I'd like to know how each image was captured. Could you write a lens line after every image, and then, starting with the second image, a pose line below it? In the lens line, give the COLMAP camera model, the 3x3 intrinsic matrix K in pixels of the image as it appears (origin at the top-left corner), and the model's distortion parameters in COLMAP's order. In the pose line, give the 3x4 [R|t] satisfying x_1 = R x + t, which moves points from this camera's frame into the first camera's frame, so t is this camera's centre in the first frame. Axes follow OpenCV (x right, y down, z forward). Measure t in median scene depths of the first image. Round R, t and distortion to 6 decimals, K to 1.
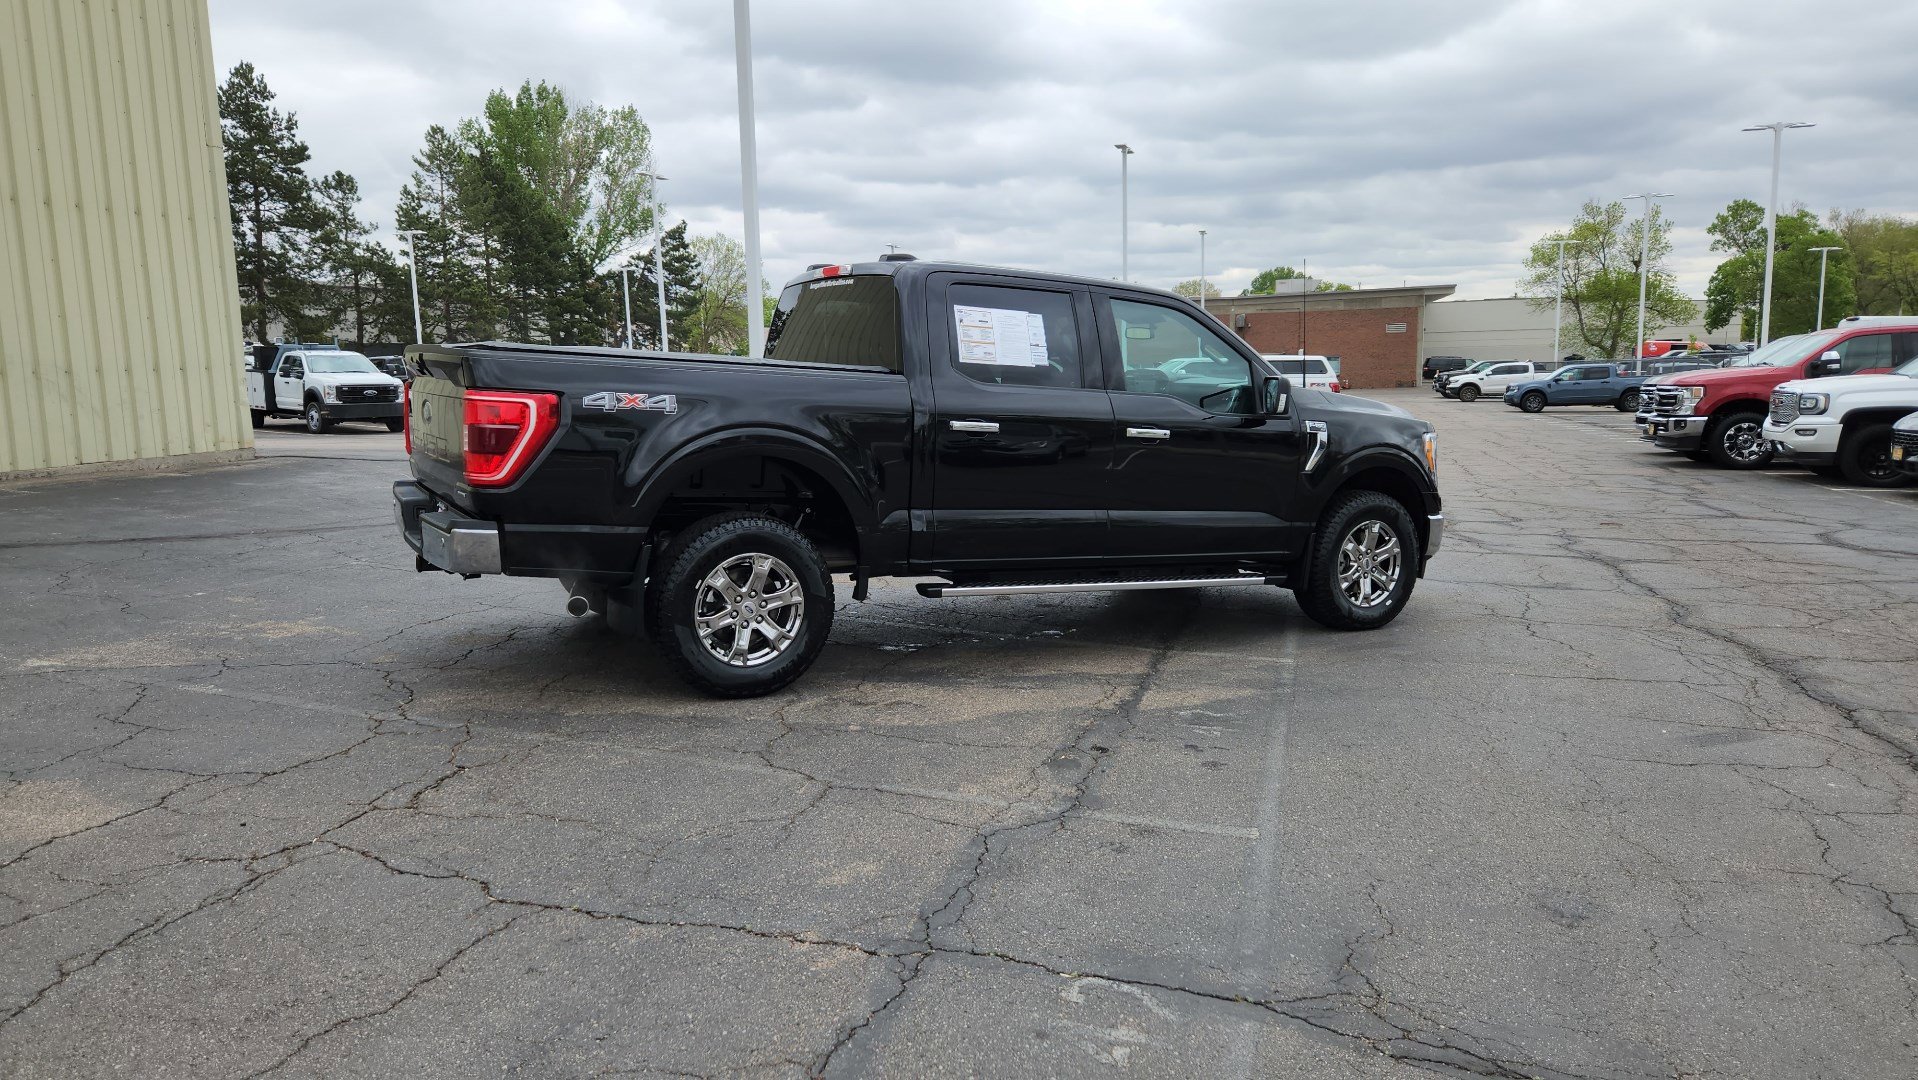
lens RADIAL K [[1274.4, 0, 934.1], [0, 1274.4, 530.9], [0, 0, 1]] dist [0.074393, -0.057891]
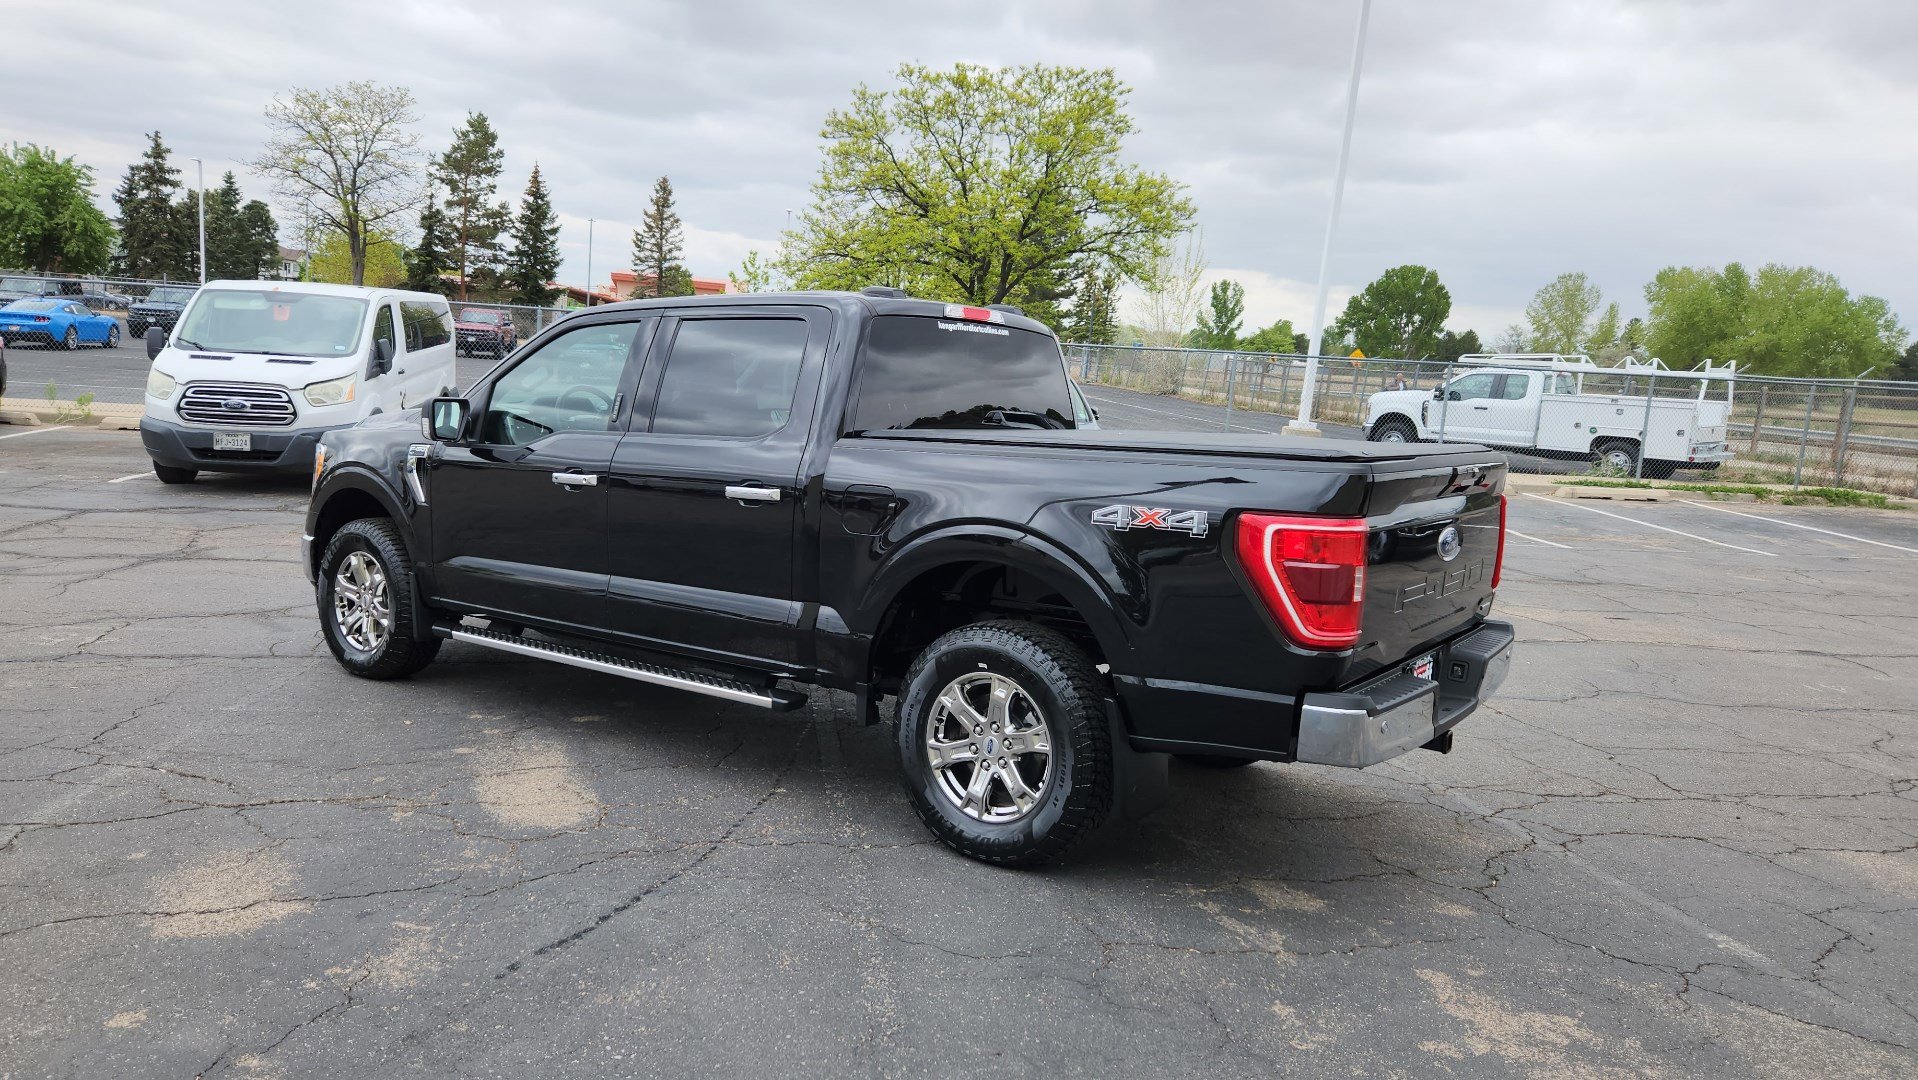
lens RADIAL K [[1275.2, 0, 923.0], [0, 1275.2, 515.2], [0, 0, 1]] dist [0.072735, -0.057975]
pose [[-0.415896, -0.139195, 0.898697, -0.882782], [0.048116, 0.983465, 0.174592, -0.237990], [-0.908139, 0.115854, -0.402321, 1.483157]]
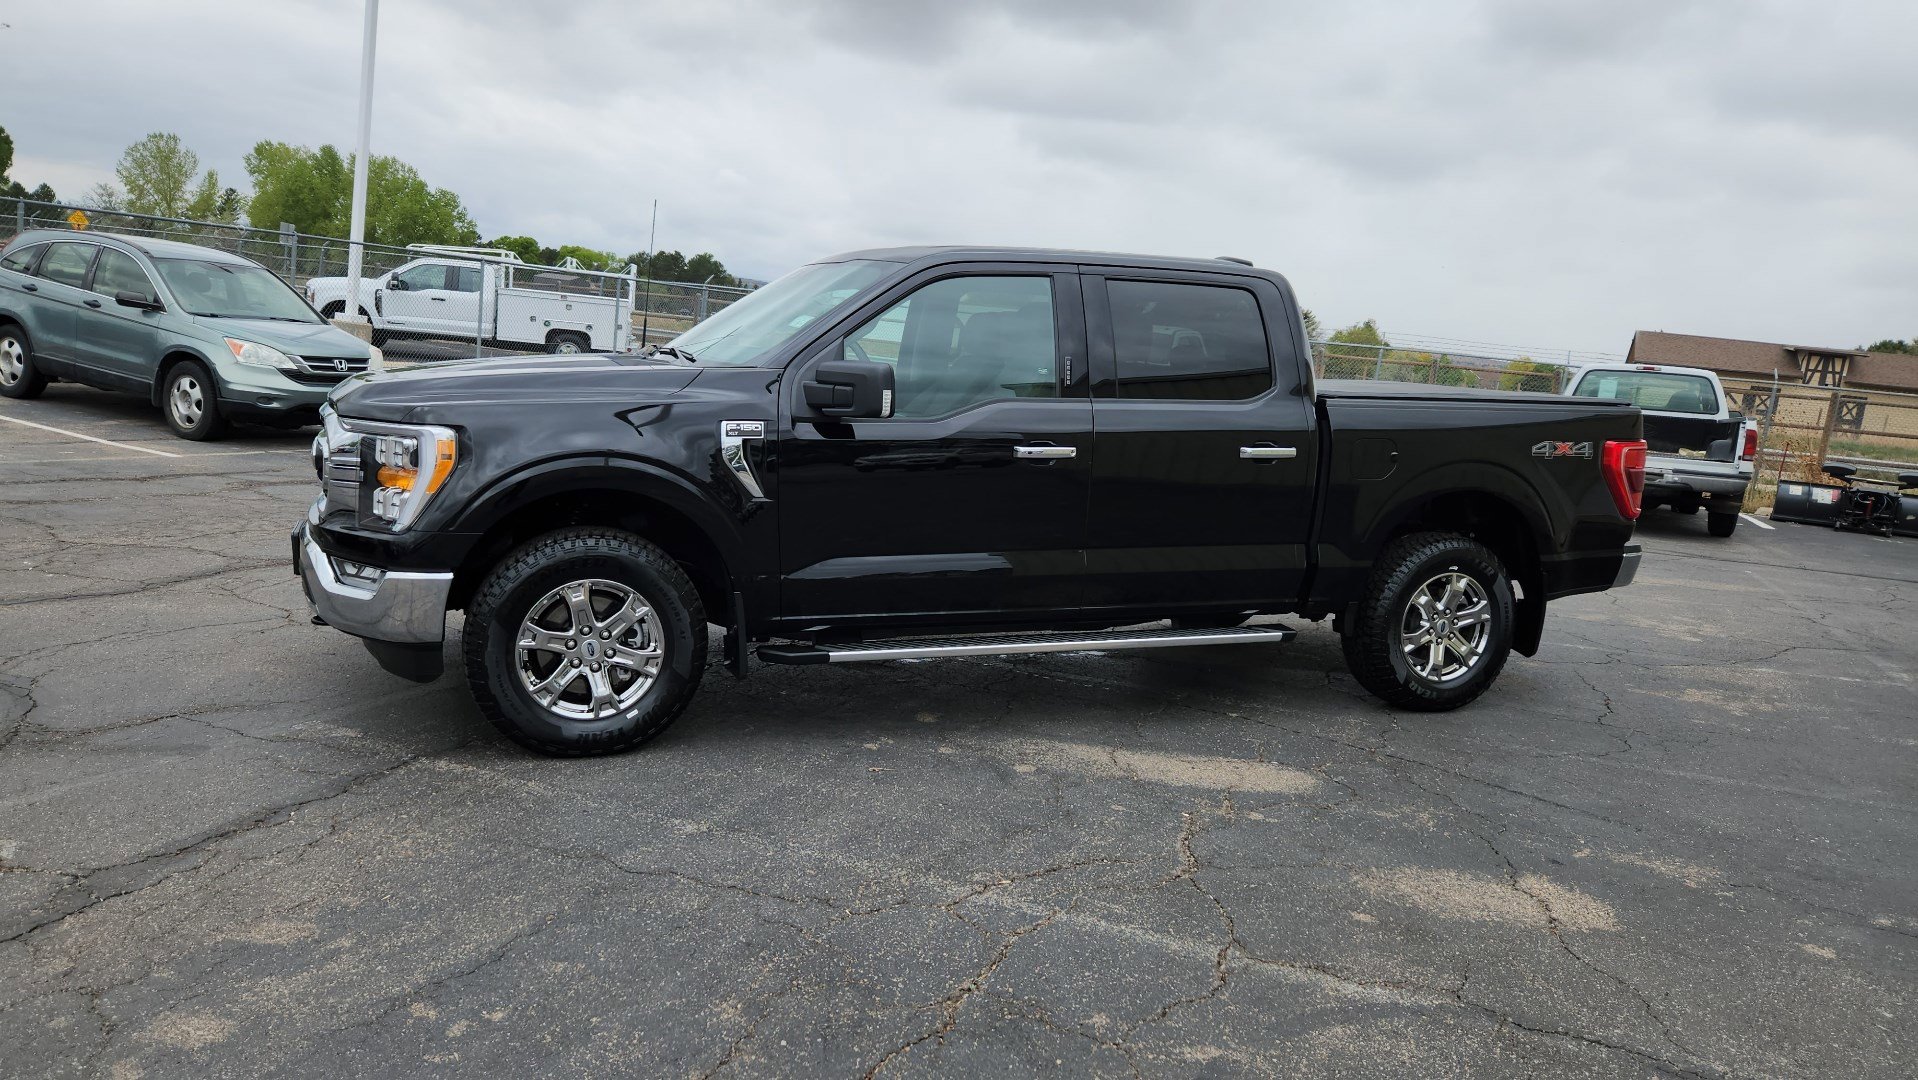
lens RADIAL K [[1274.2, 0, 924.9], [0, 1274.2, 530.4], [0, 0, 1]] dist [0.065641, -0.050284]
pose [[-0.984798, -0.116430, 0.128908, -0.022456], [-0.079053, 0.961212, 0.264238, -0.278391], [-0.154673, 0.250030, -0.955804, 2.132469]]
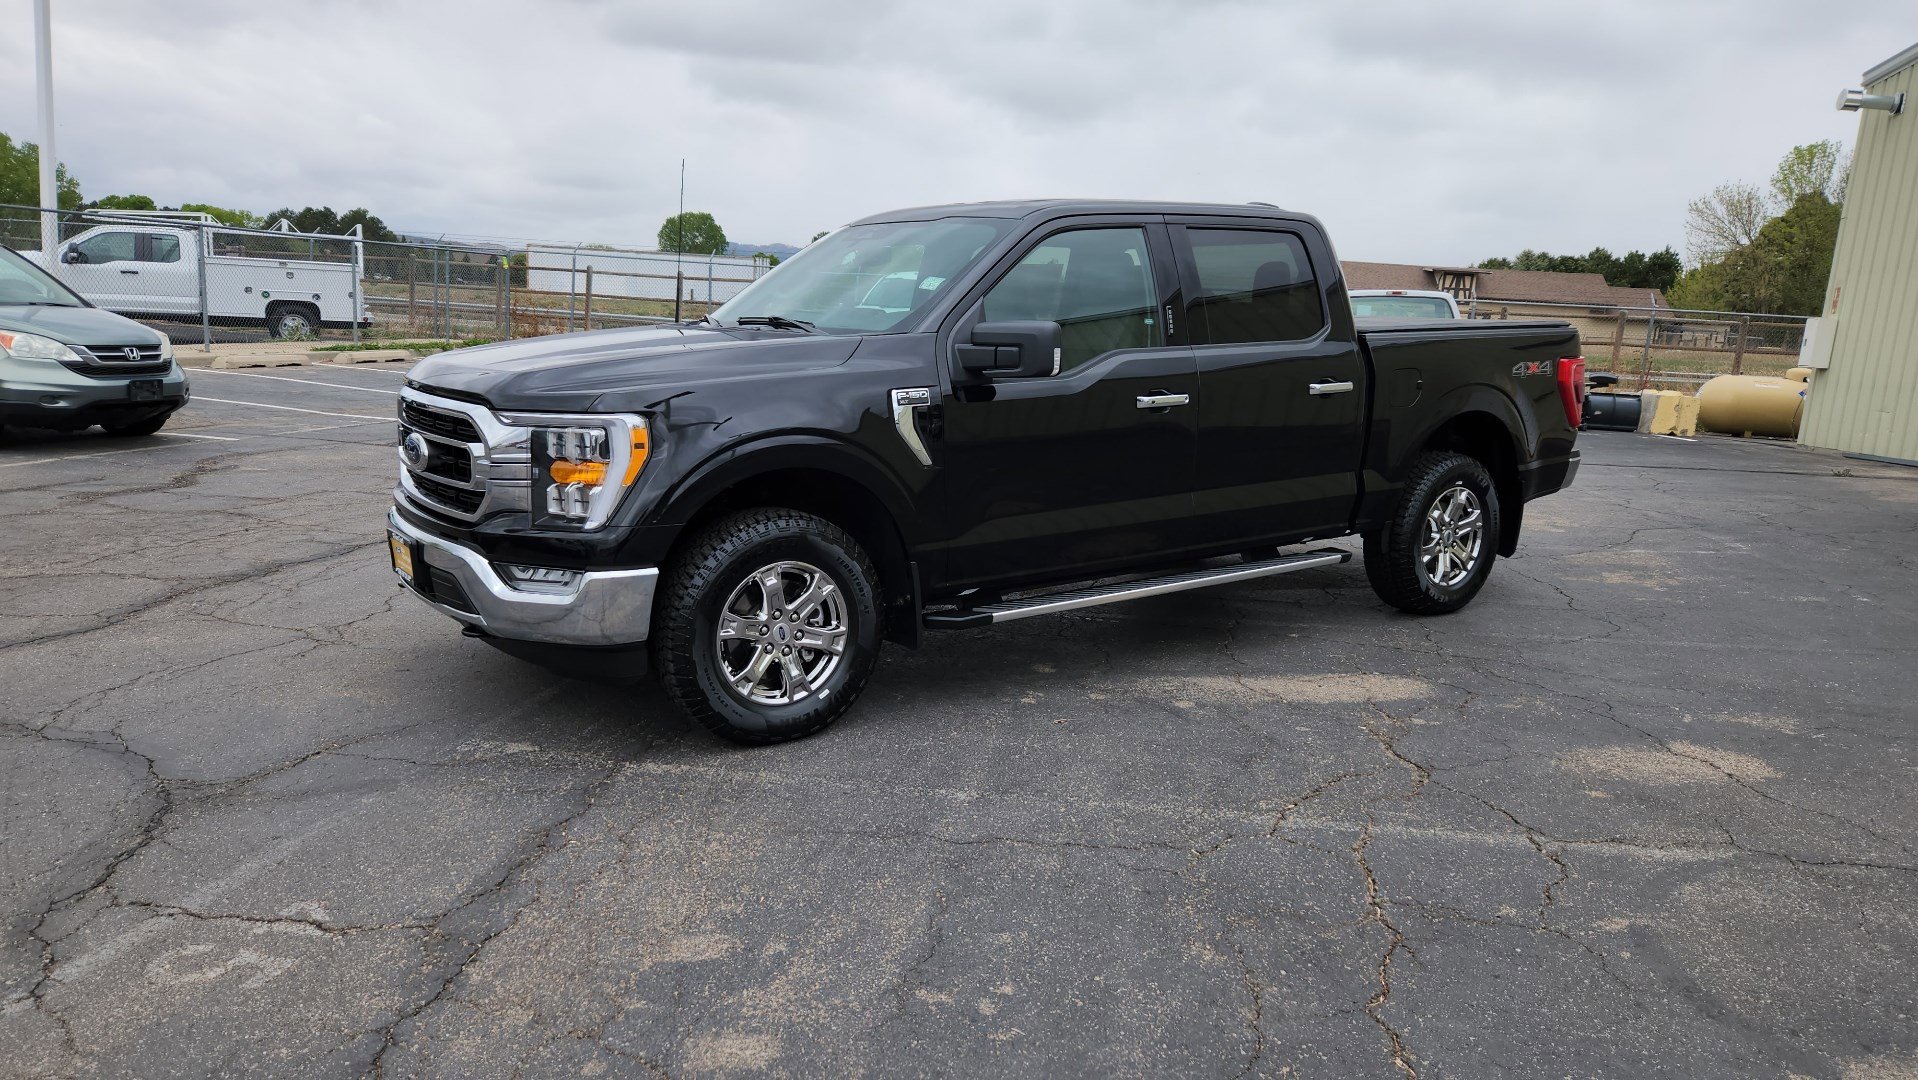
lens RADIAL K [[1274.2, 0, 926.4], [0, 1274.2, 563.2], [0, 0, 1]] dist [0.065641, -0.050284]
pose [[-0.994533, -0.032714, -0.099164, 0.242888], [-0.062012, 0.949095, 0.308826, -0.266789], [0.084014, 0.313287, -0.945935, 2.147844]]
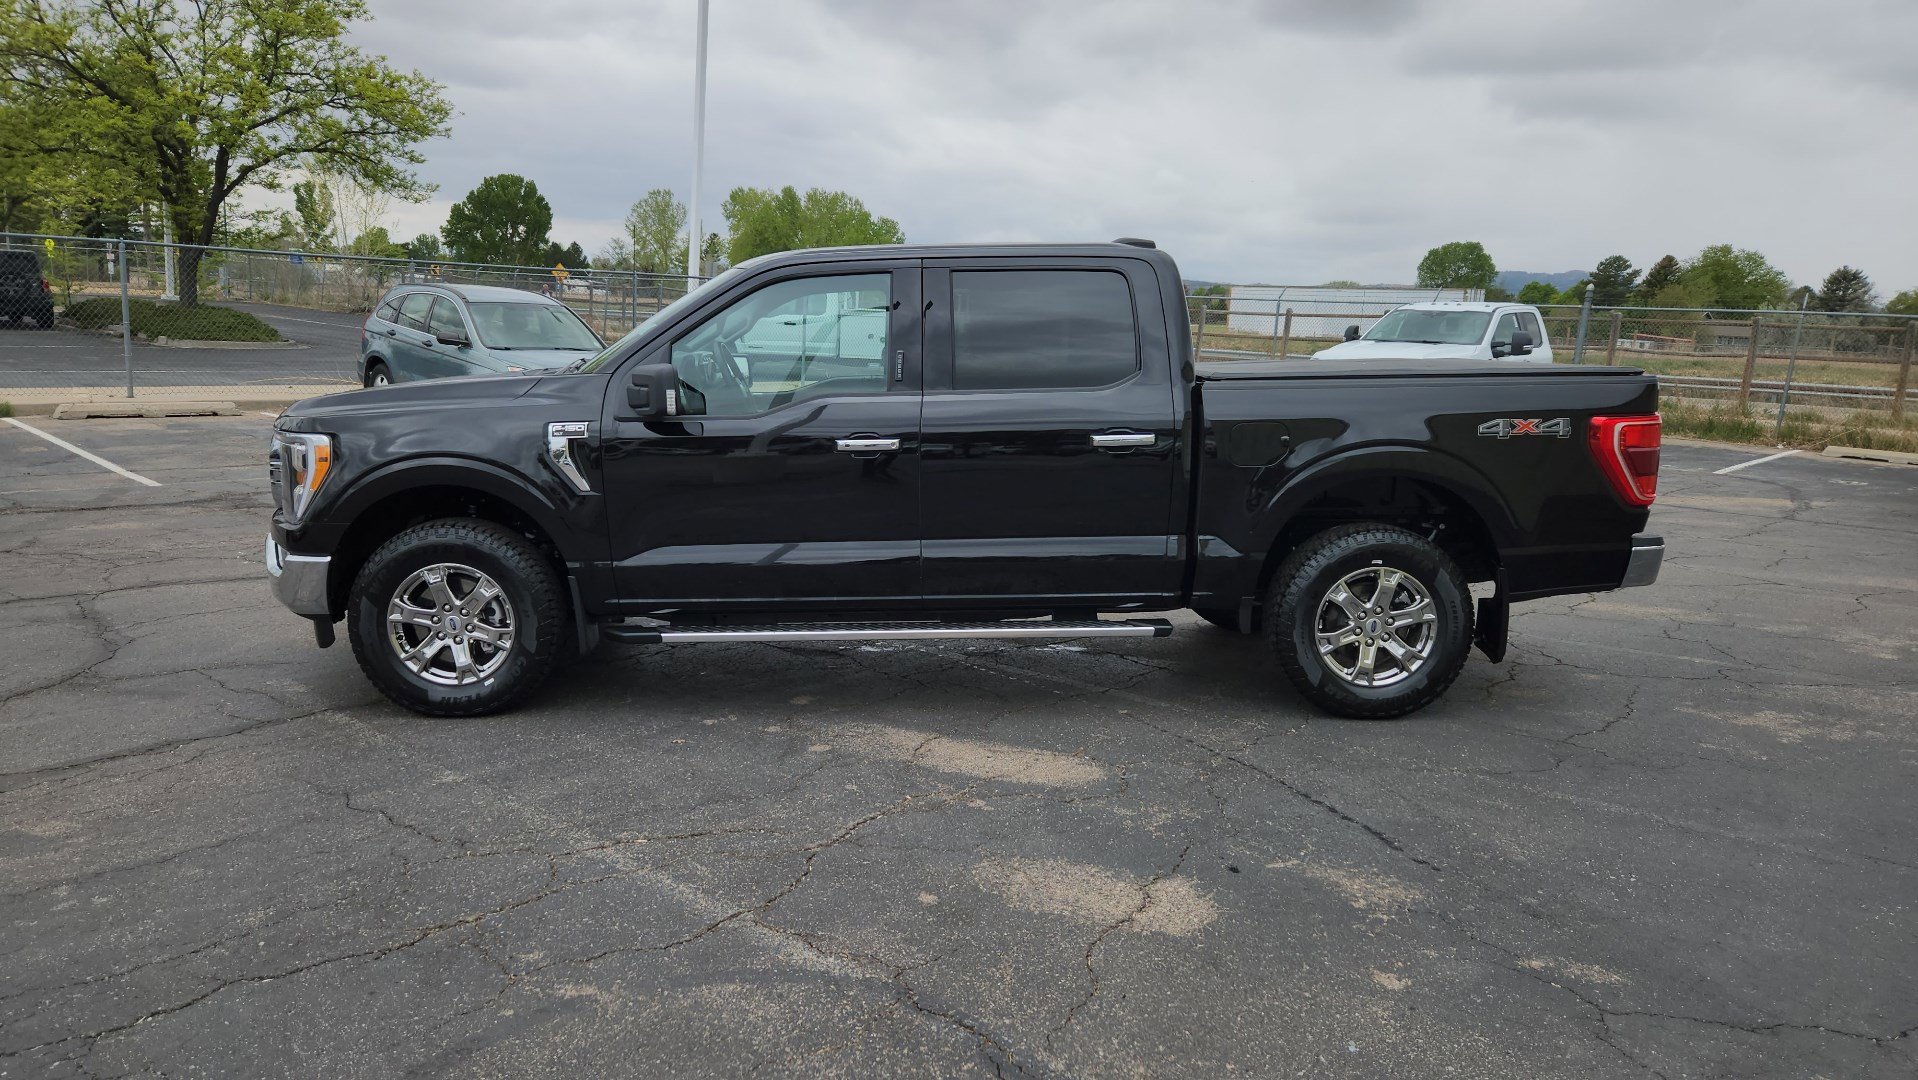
lens RADIAL K [[1275.2, 0, 920.6], [0, 1275.2, 550.1], [0, 0, 1]] dist [0.072735, -0.057975]
pose [[-0.886911, -0.120412, 0.445970, -0.394783], [0.013891, 0.958041, 0.286295, -0.290819], [-0.461731, 0.260114, -0.848025, 2.045195]]
